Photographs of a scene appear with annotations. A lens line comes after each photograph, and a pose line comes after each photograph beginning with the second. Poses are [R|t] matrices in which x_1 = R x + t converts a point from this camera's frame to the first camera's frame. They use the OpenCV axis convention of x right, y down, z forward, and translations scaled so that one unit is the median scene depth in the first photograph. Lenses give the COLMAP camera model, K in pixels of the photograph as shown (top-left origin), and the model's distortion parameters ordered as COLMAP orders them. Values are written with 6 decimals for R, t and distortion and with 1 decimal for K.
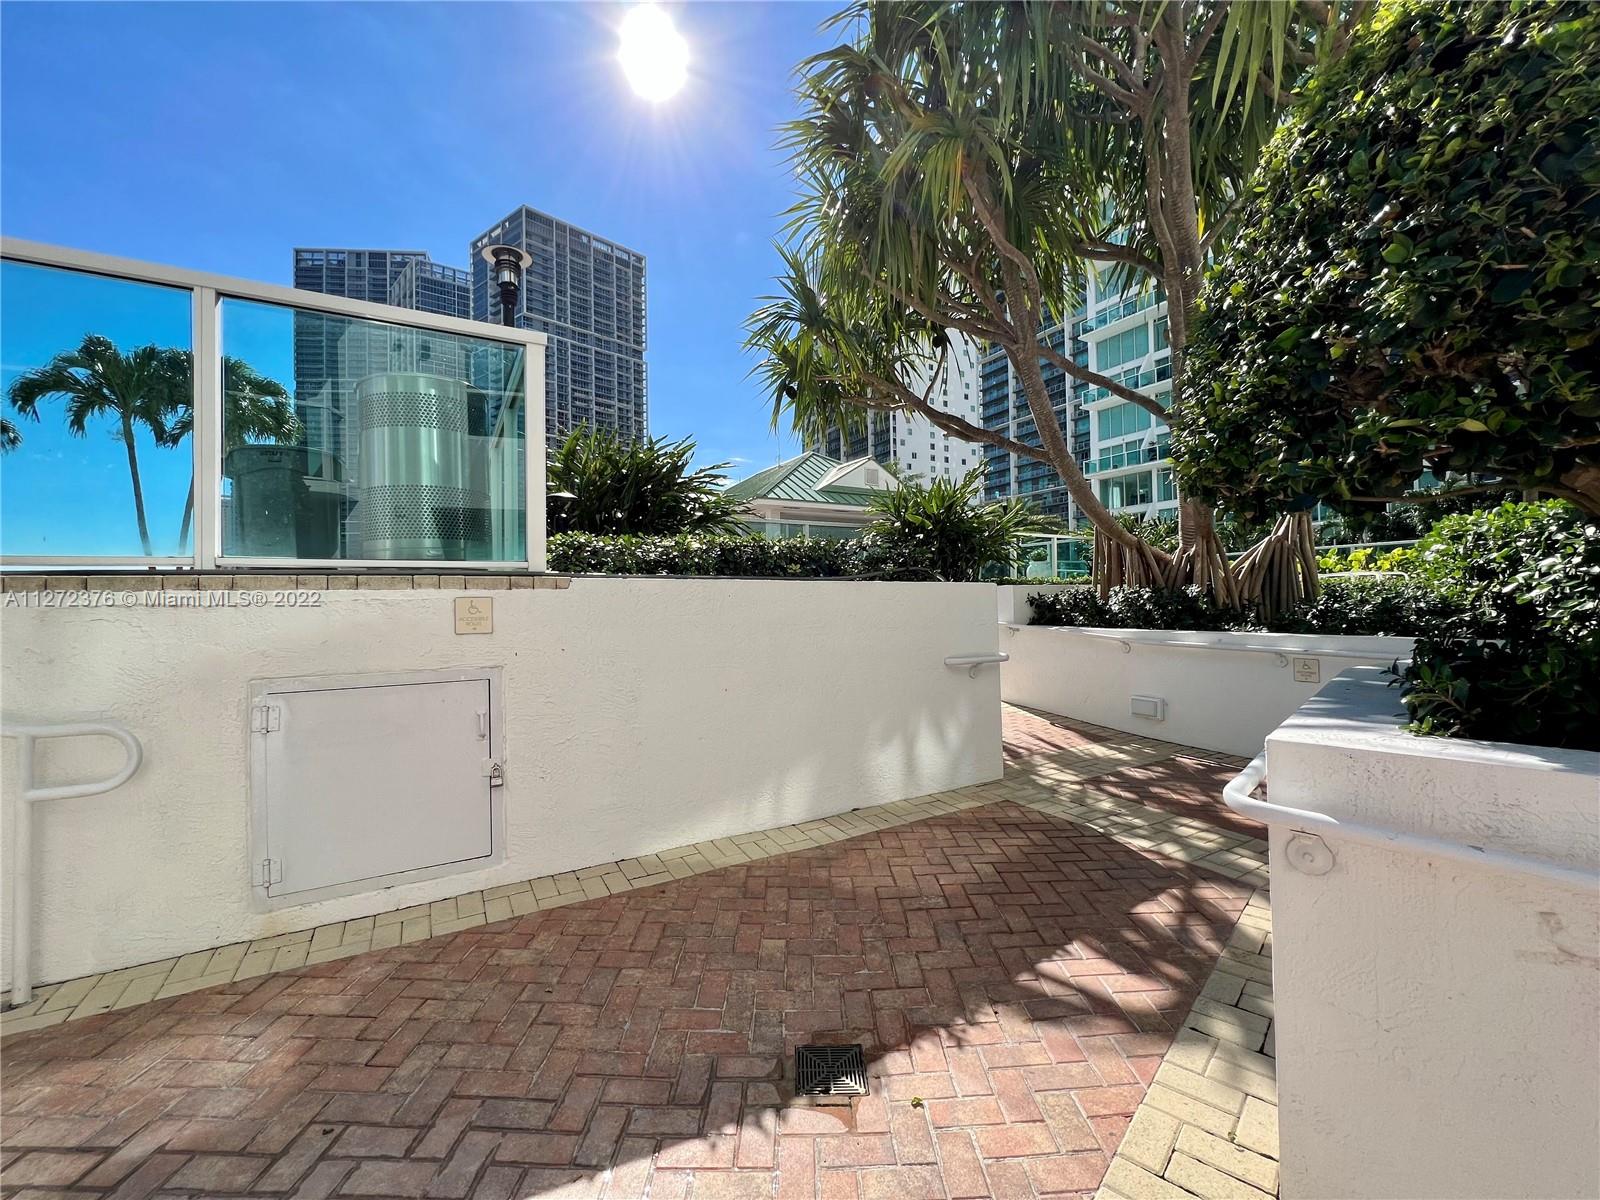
lens RADIAL K [[649.0, 0, 784.6], [0, 649.0, 600.2], [0, 0, 1]] dist [0.002662, -0.000488]
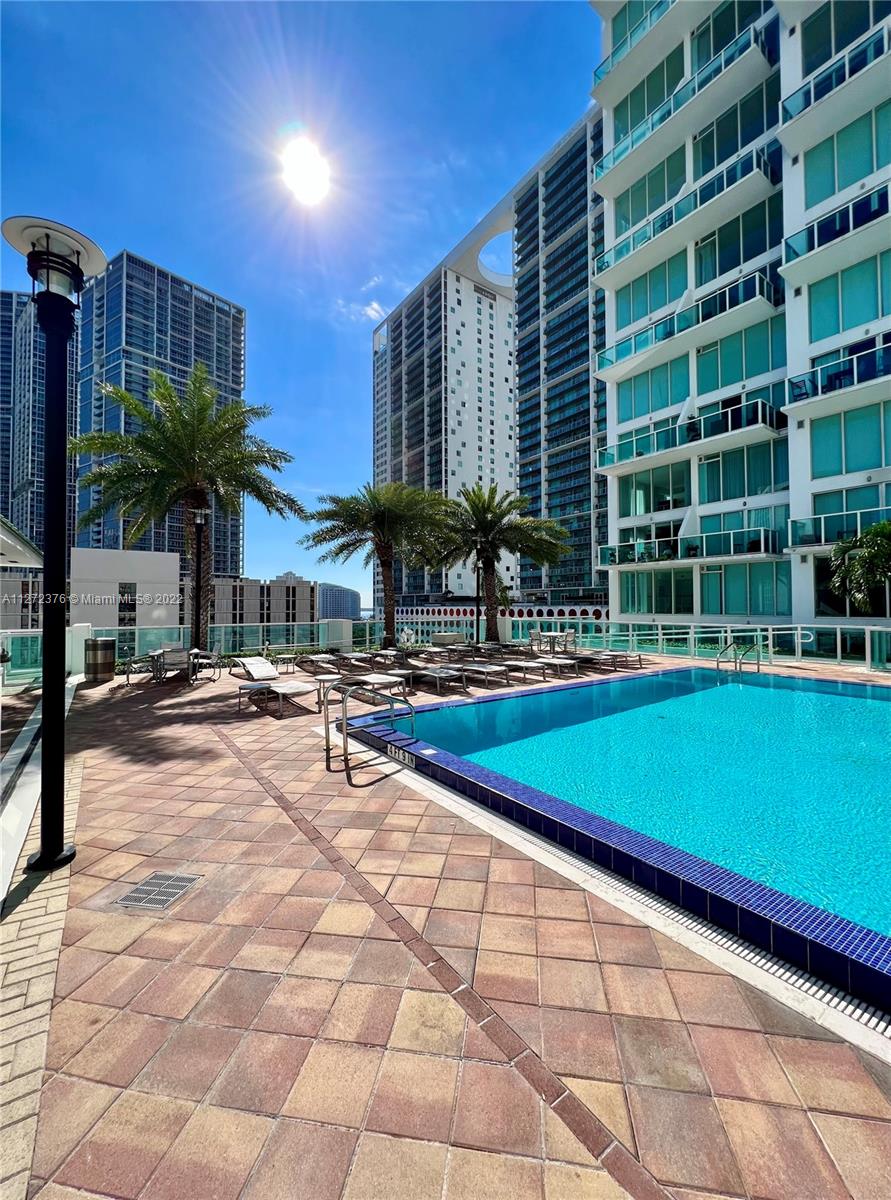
lens RADIAL K [[486.7, 0, 444.0], [0, 486.7, 600.0], [0, 0, 1]] dist [0.002662, -0.000488]
pose [[0.994179, 0.013488, 0.106892, 0.058000], [-0.012571, 0.999878, -0.009244, -0.009958], [-0.107003, 0.007846, 0.994228, 0.118639]]
